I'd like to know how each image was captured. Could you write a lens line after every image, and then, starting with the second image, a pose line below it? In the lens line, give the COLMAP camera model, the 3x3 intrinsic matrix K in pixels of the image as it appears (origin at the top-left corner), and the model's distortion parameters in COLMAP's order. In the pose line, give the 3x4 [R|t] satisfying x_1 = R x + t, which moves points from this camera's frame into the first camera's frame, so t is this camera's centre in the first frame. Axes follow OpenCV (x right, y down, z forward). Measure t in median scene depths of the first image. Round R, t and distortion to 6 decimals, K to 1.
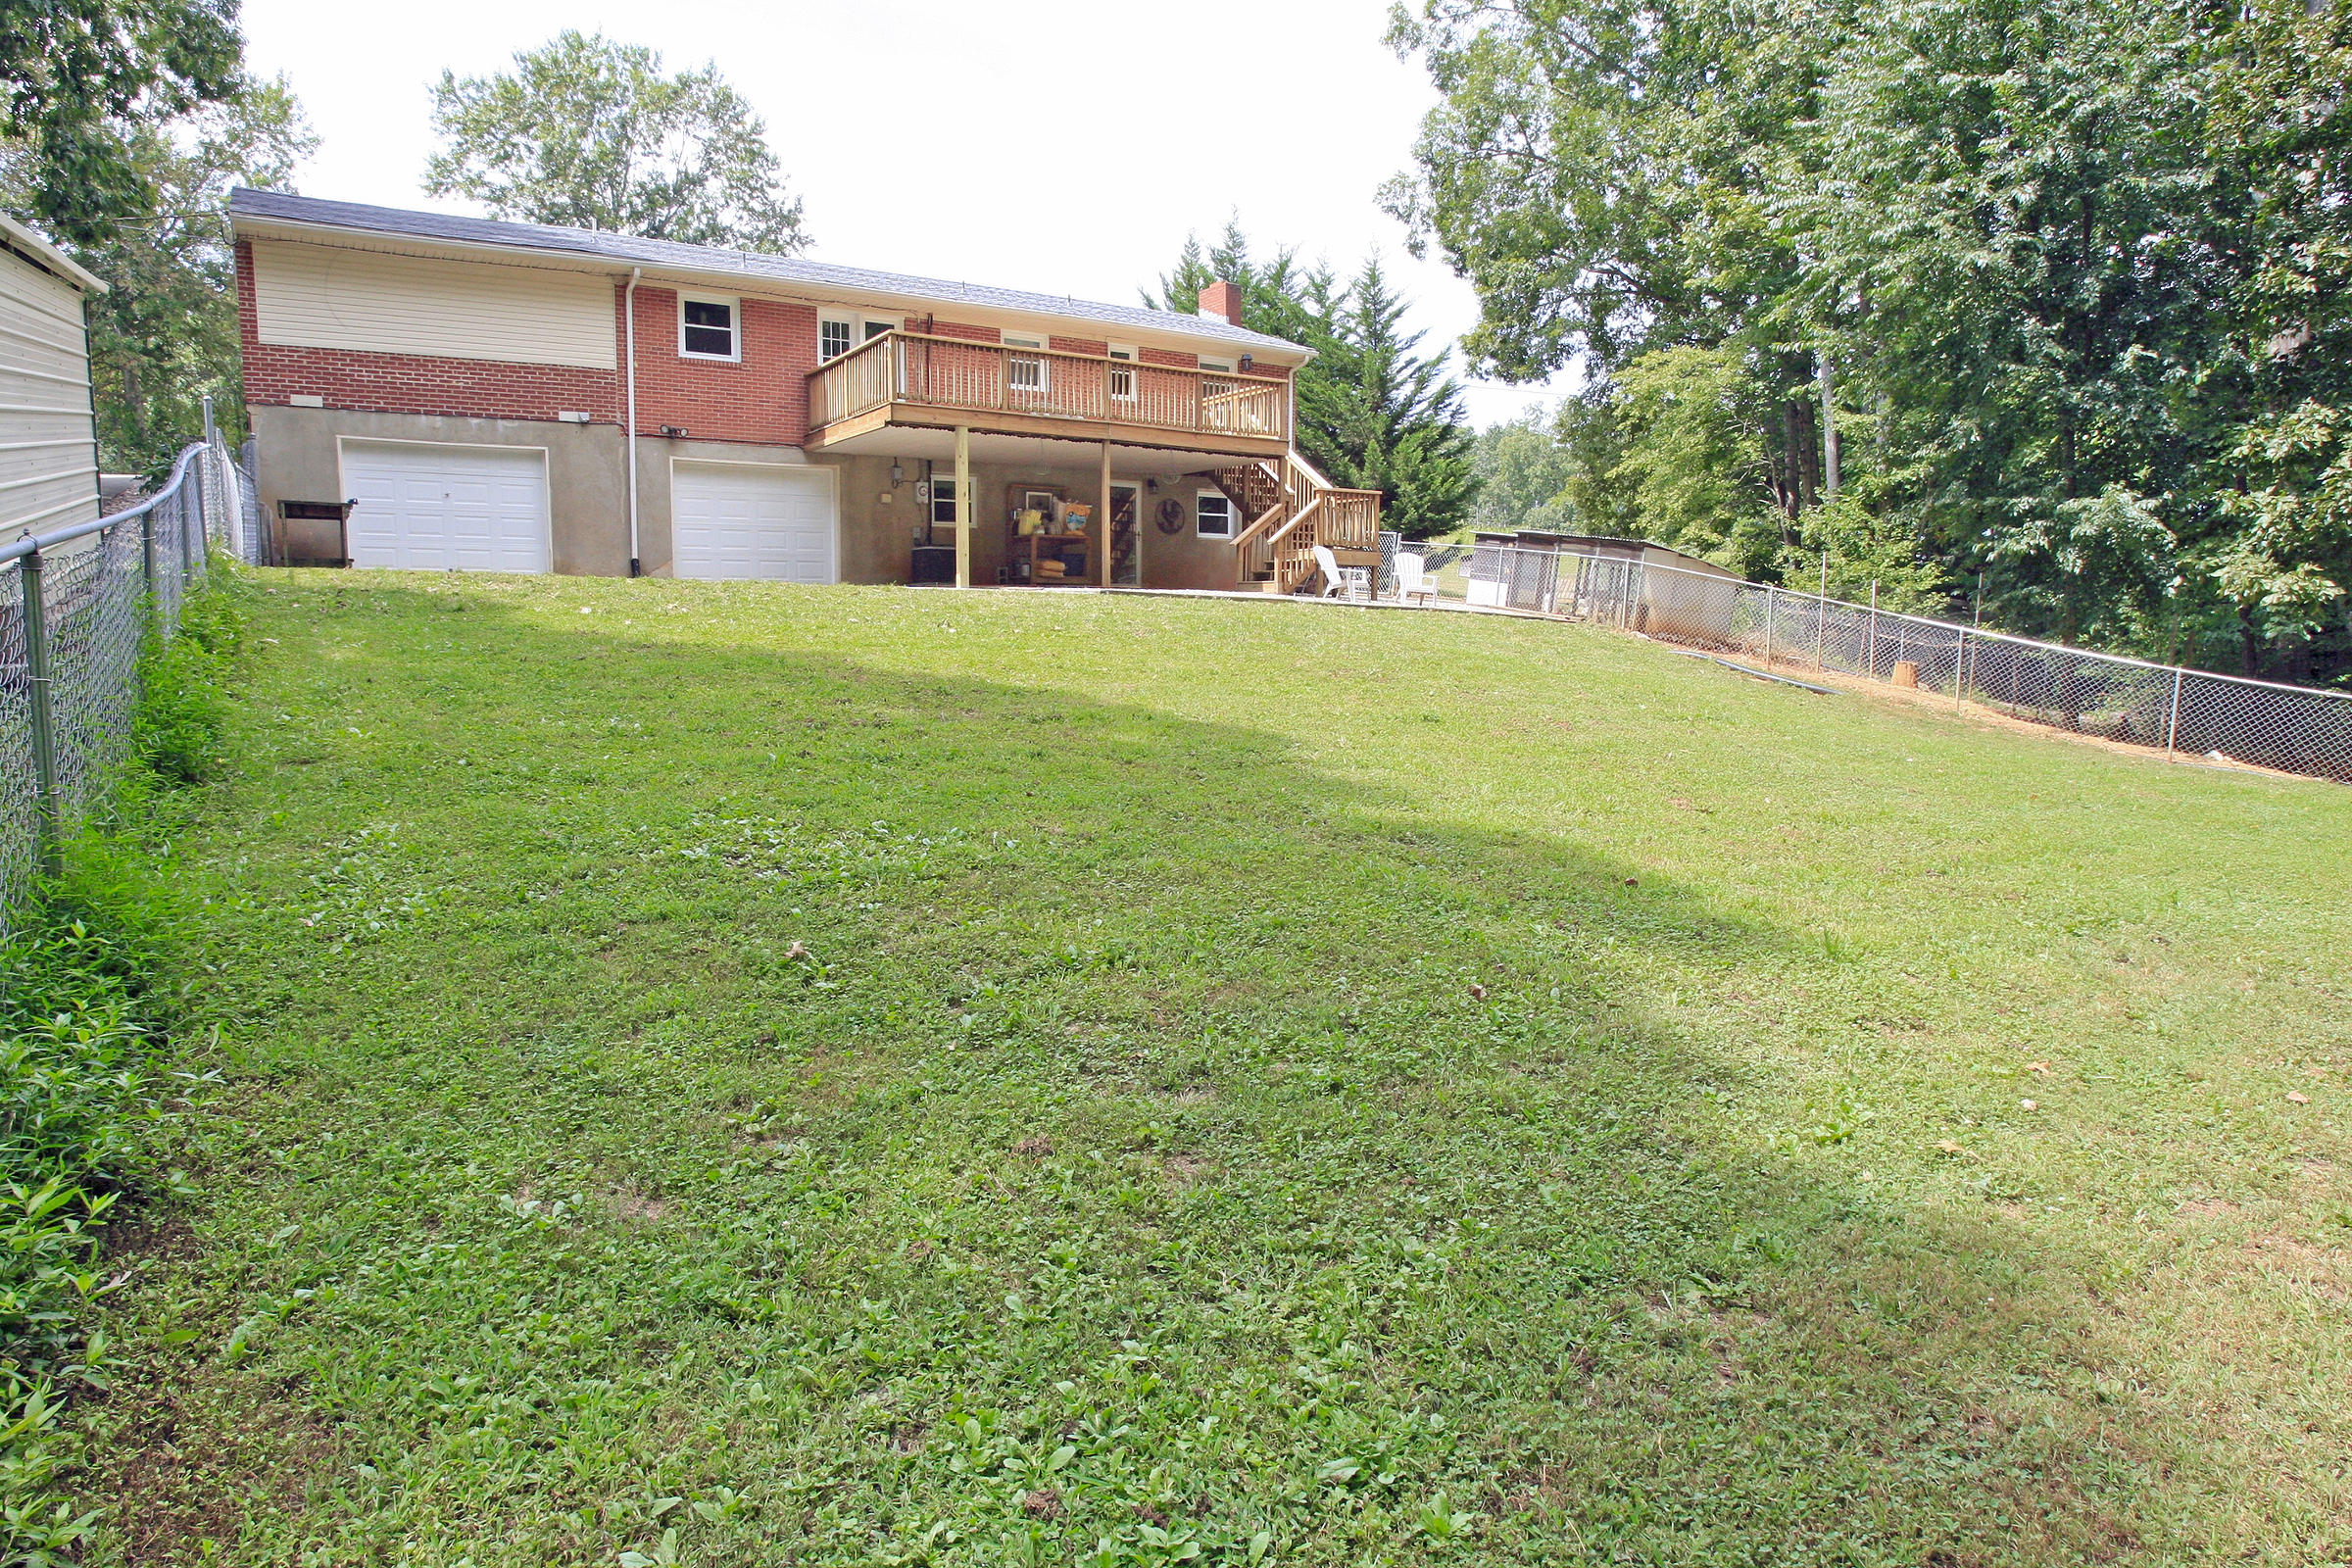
lens RADIAL K [[1393.0, 0, 1176.0], [0, 1393.0, 784.0], [0, 0, 1]] dist [-0.093291, 0.060199]
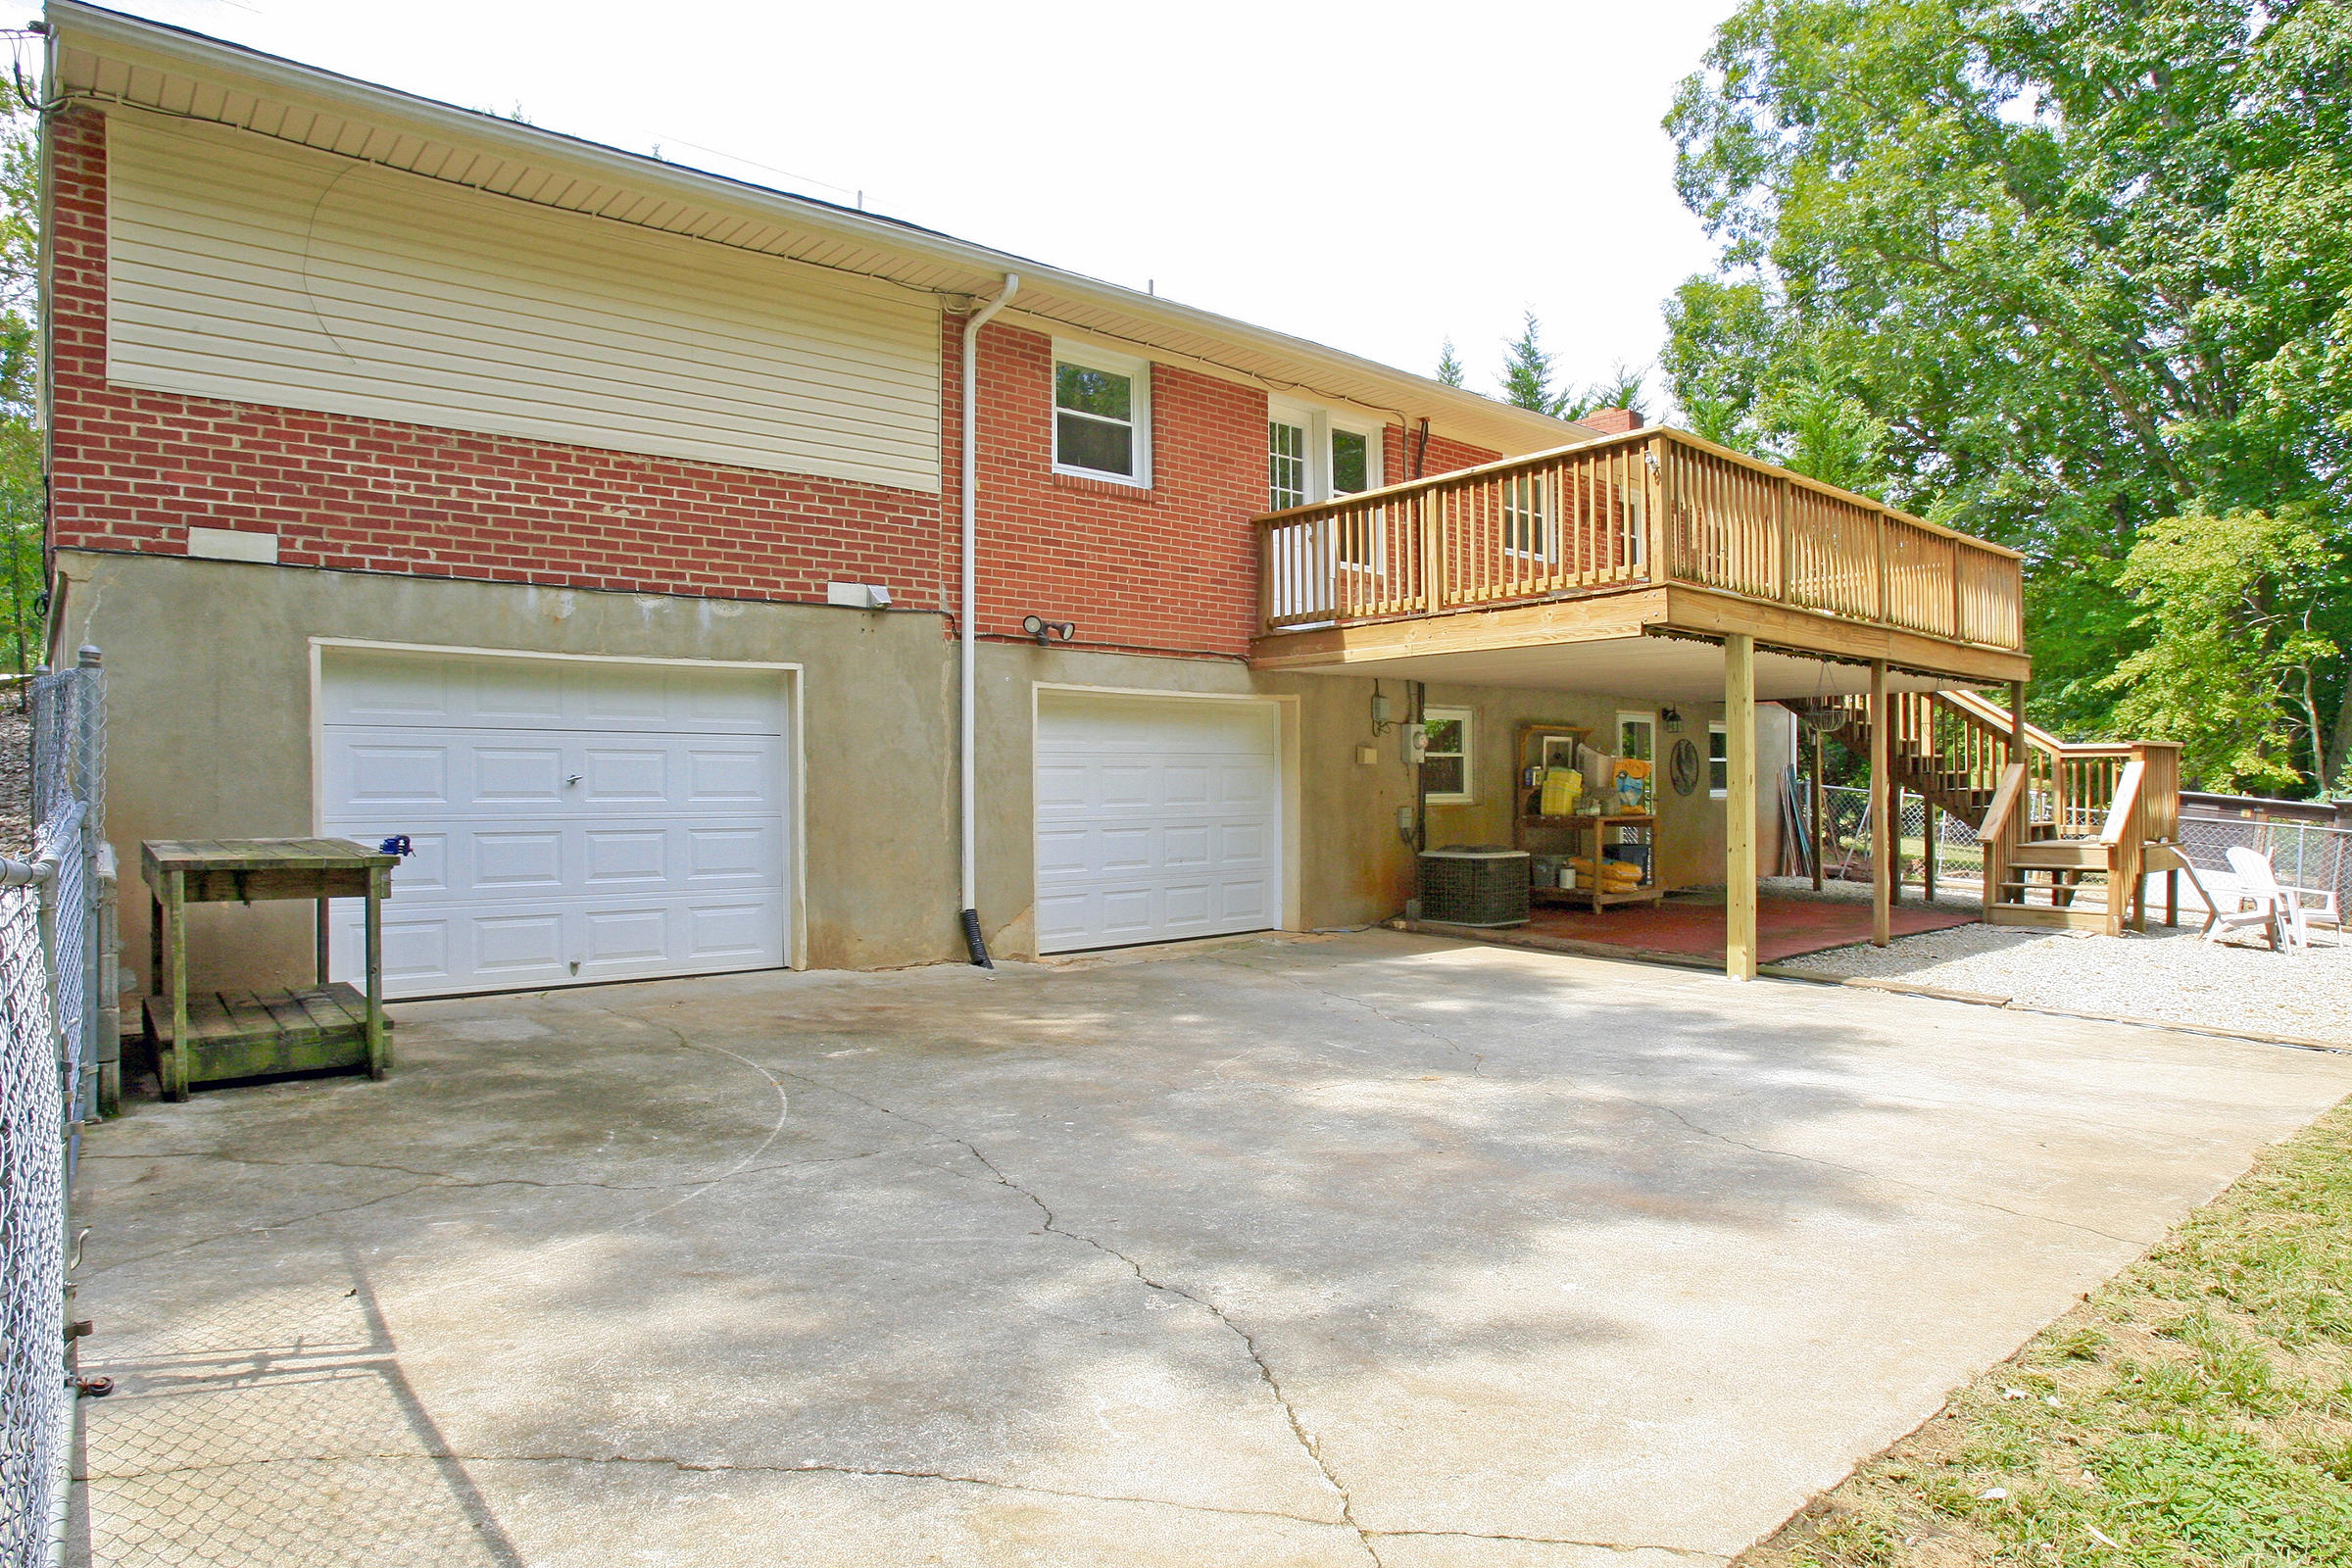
lens RADIAL K [[1393.0, 0, 1176.0], [0, 1393.0, 784.0], [0, 0, 1]] dist [-0.093291, 0.060199]
pose [[0.993174, -0.005278, 0.116520, -0.389209], [0.018789, 0.993169, -0.115162, -0.155031], [-0.115116, 0.116565, 0.986489, 0.553800]]
